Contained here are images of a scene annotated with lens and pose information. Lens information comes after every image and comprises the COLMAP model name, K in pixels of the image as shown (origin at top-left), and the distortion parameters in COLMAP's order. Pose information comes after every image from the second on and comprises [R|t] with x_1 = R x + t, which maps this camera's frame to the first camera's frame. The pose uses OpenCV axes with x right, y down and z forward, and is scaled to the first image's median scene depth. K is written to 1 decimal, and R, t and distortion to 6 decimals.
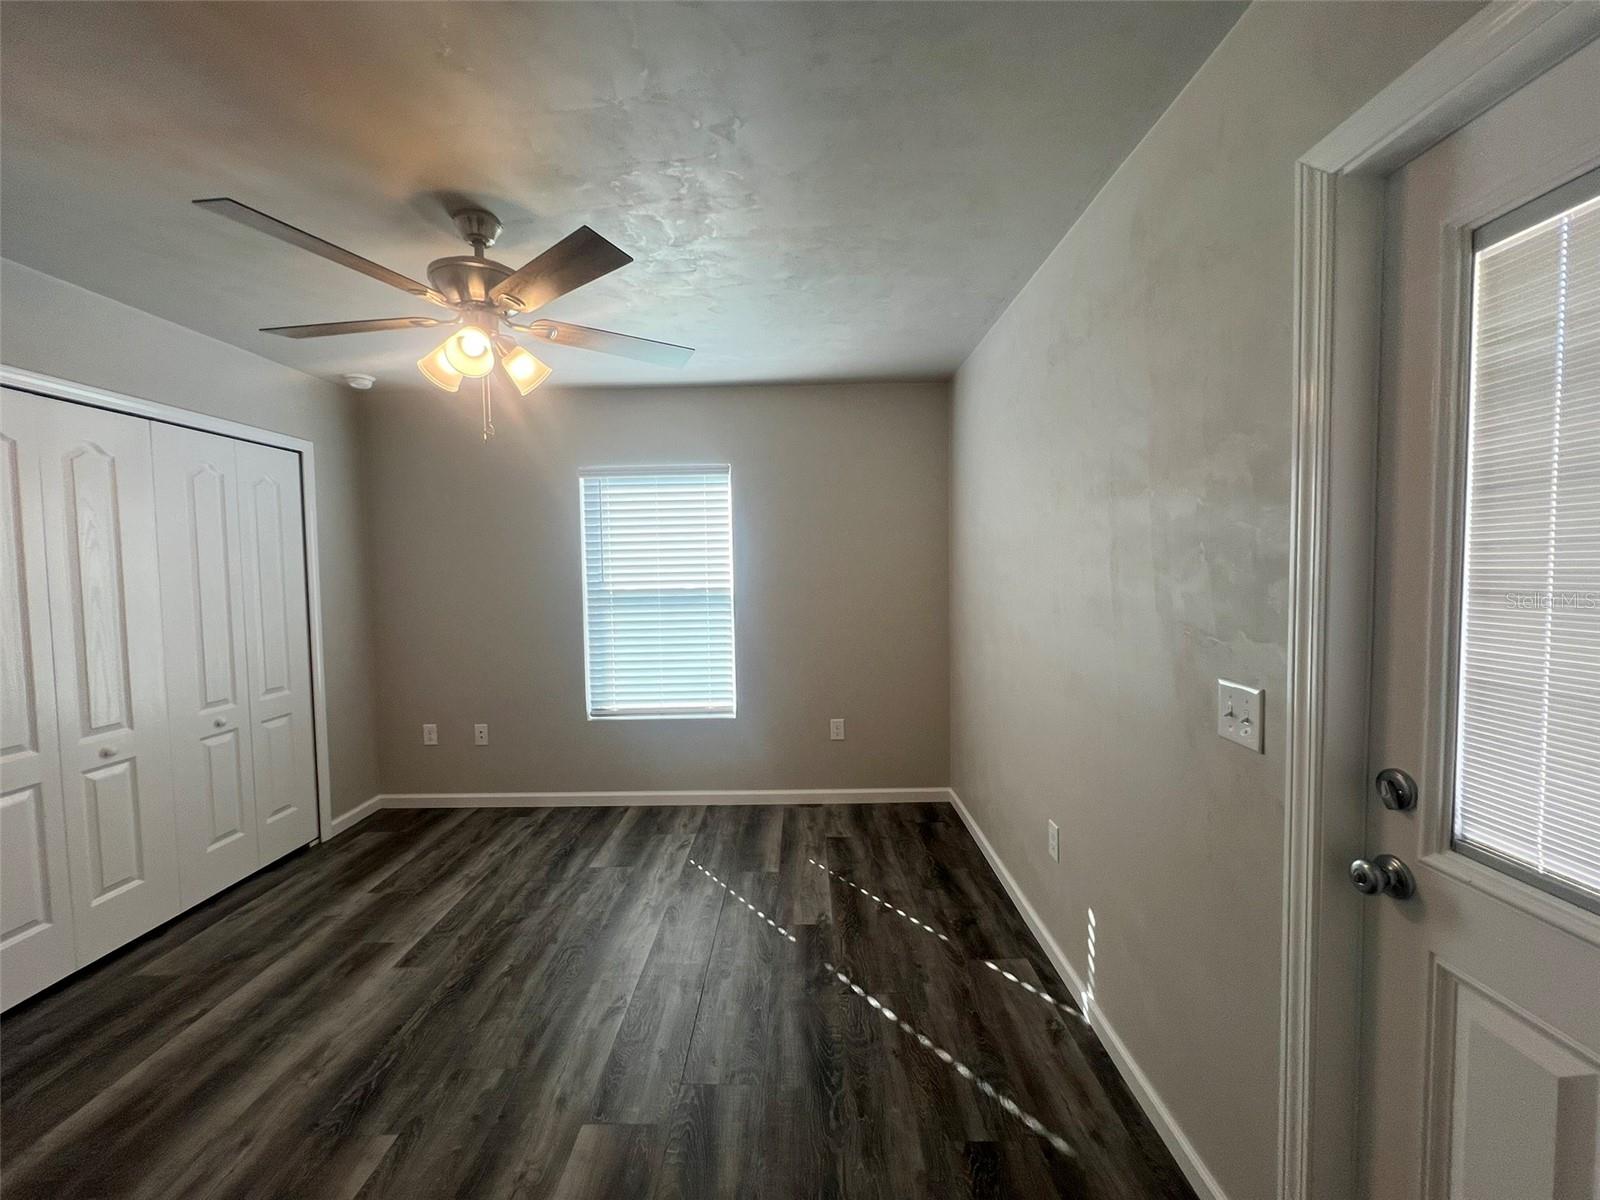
lens RADIAL K [[638.6, 0, 795.9], [0, 638.6, 597.8], [0, 0, 1]] dist [-0.001327, 0.000731]
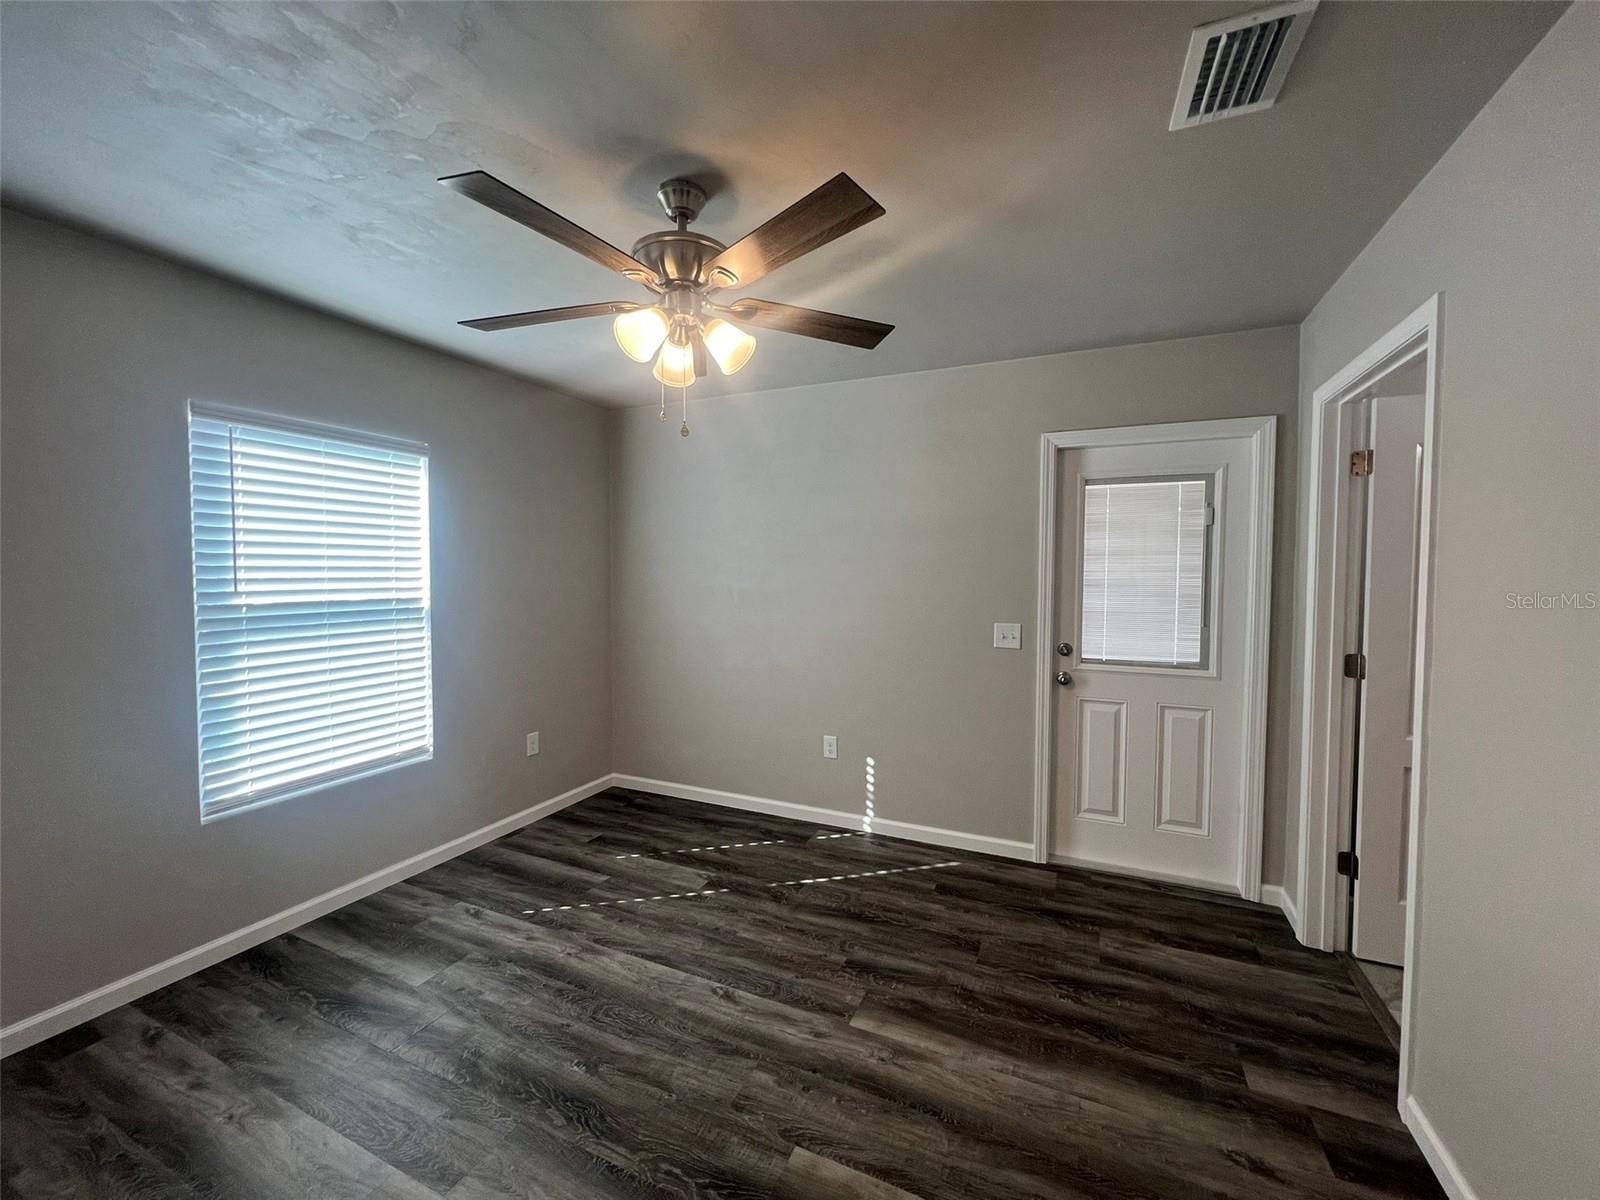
lens RADIAL K [[640.9, 0, 795.9], [0, 640.9, 597.4], [0, 0, 1]] dist [-0.004191, 0.001352]
pose [[0.407663, -0.020057, 0.912912, -0.860057], [0.034786, 0.999374, 0.006422, -0.006262], [-0.912470, 0.029138, 0.408105, 0.326891]]
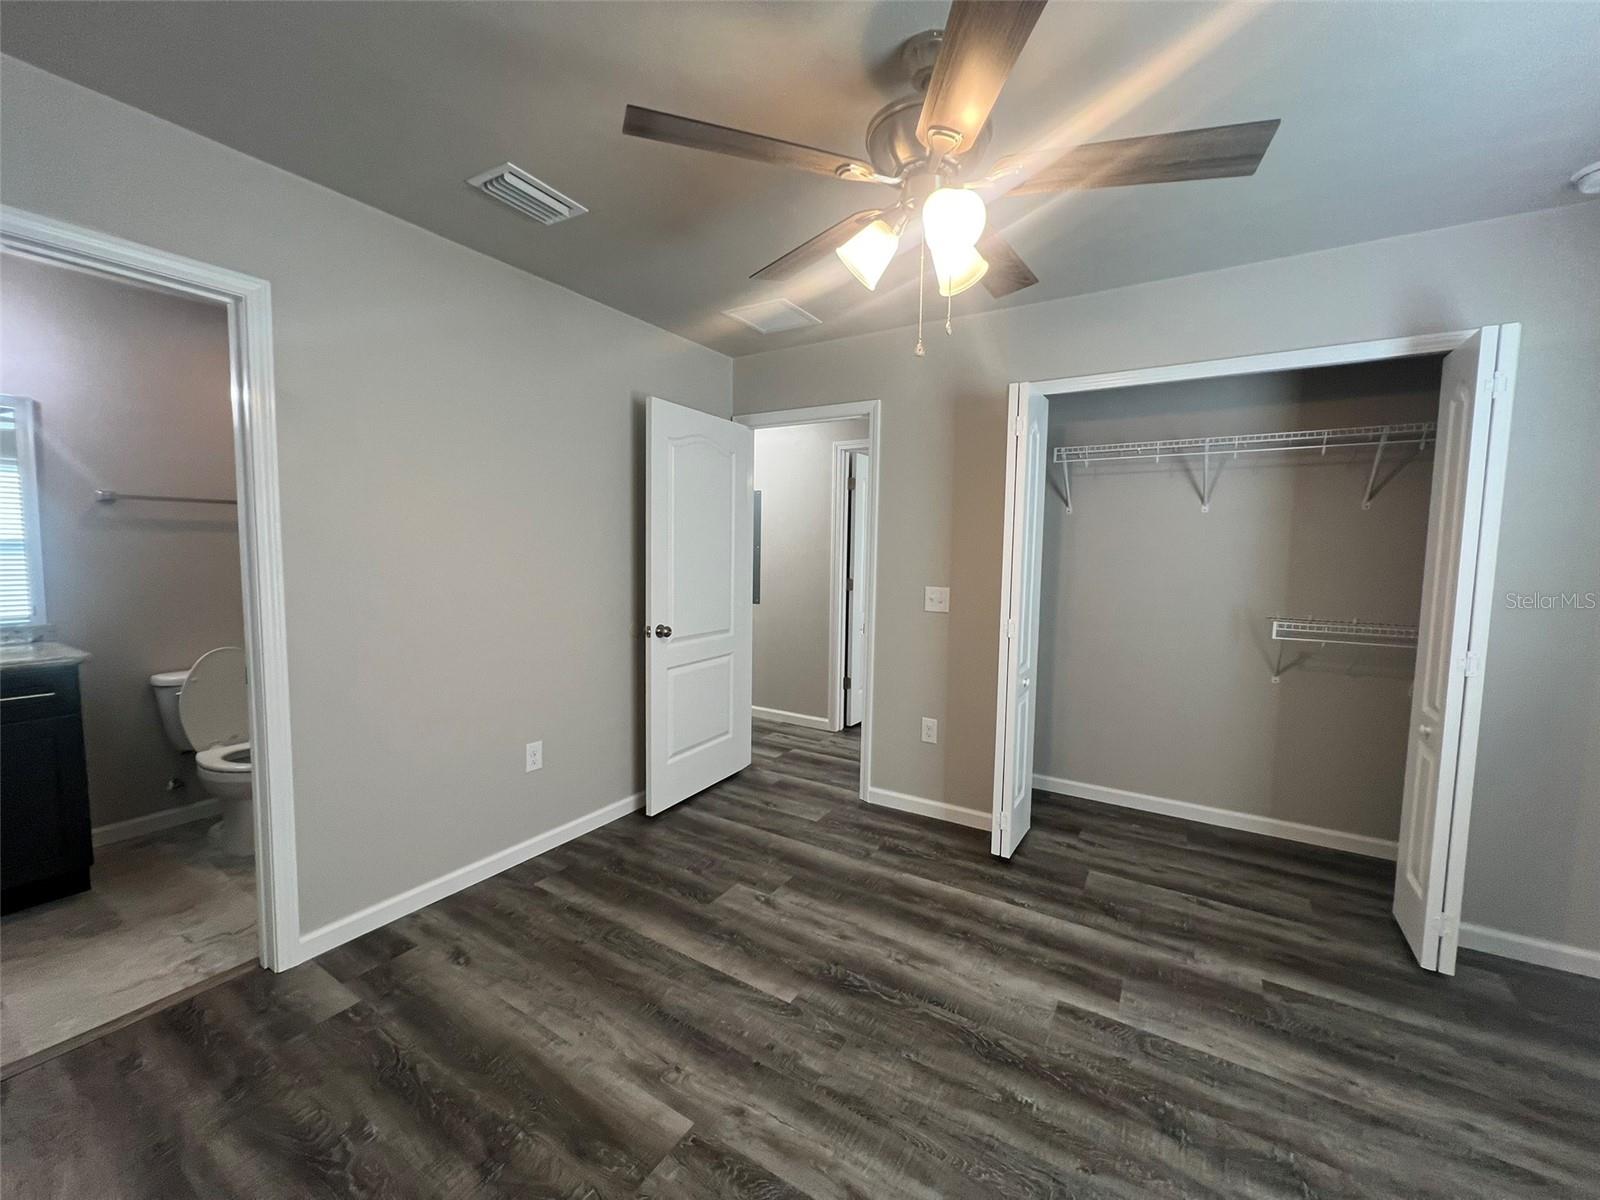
lens RADIAL K [[638.6, 0, 795.9], [0, 638.6, 597.8], [0, 0, 1]] dist [-0.001327, 0.000731]
pose [[-0.524665, 0.076822, -0.847836, 0.180370], [-0.046631, 0.991831, 0.118726, -0.025172], [0.850031, 0.101827, -0.516797, 0.881378]]
